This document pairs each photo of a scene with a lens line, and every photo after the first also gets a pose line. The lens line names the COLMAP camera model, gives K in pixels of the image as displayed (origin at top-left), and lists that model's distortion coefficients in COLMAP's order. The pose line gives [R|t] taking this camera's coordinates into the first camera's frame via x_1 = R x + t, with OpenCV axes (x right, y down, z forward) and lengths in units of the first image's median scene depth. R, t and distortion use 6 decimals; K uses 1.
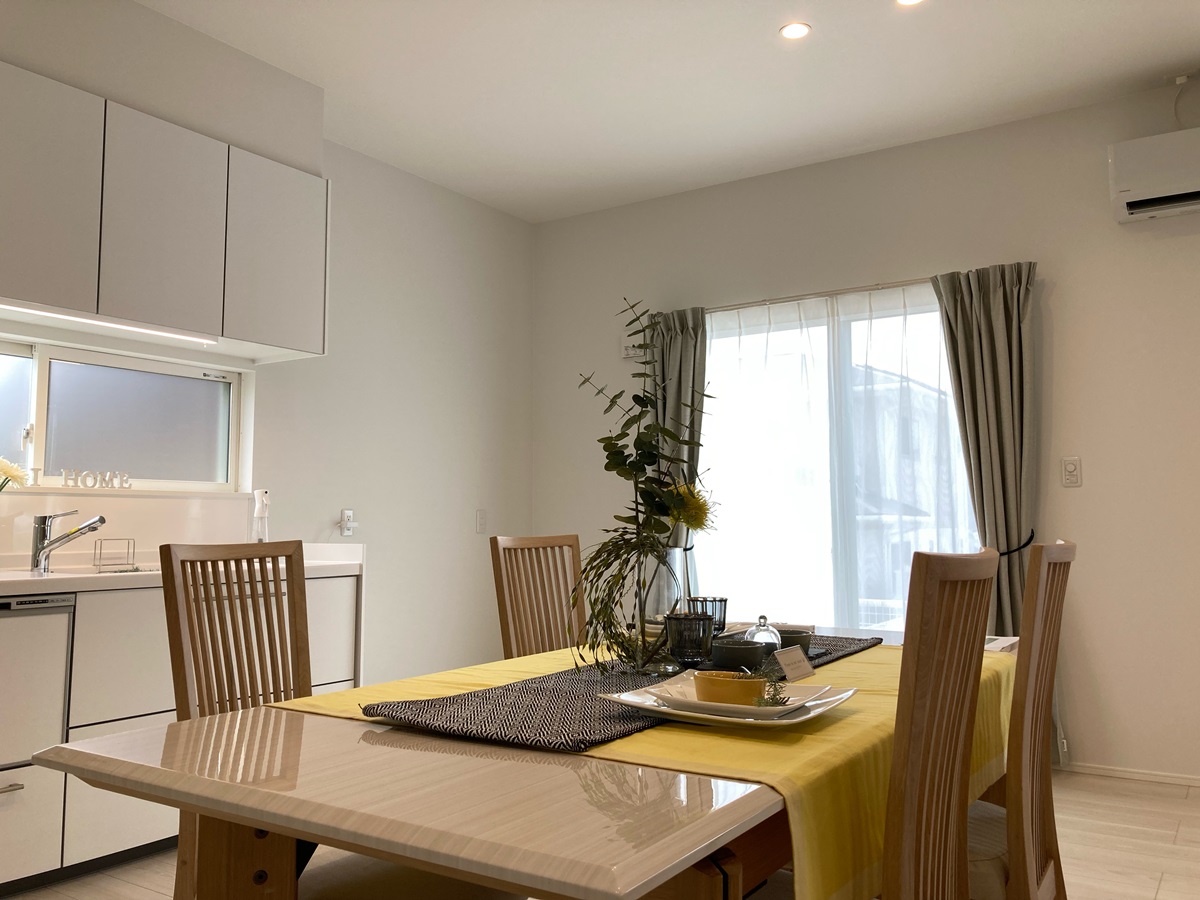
lens RADIAL K [[979.1, 0, 600.0], [0, 979.1, 450.0], [0, 0, 1]] dist [0.007590, -0.009853]
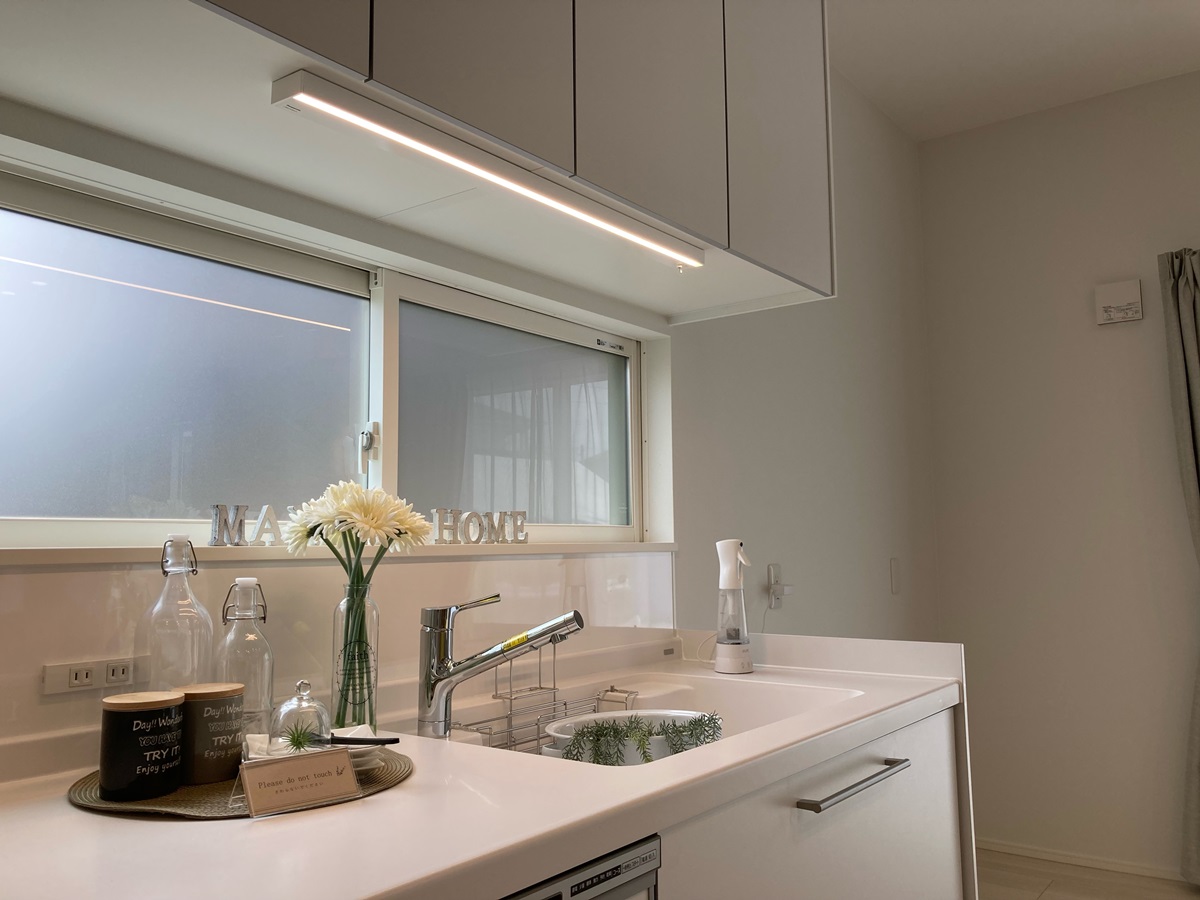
lens RADIAL K [[979.1, 0, 600.0], [0, 979.1, 450.0], [0, 0, 1]] dist [0.007590, -0.009853]
pose [[0.997777, -0.019363, -0.063763, -0.426521], [0.017794, 0.999527, -0.025094, 0.002810], [0.064219, 0.023903, 0.997650, 0.488472]]
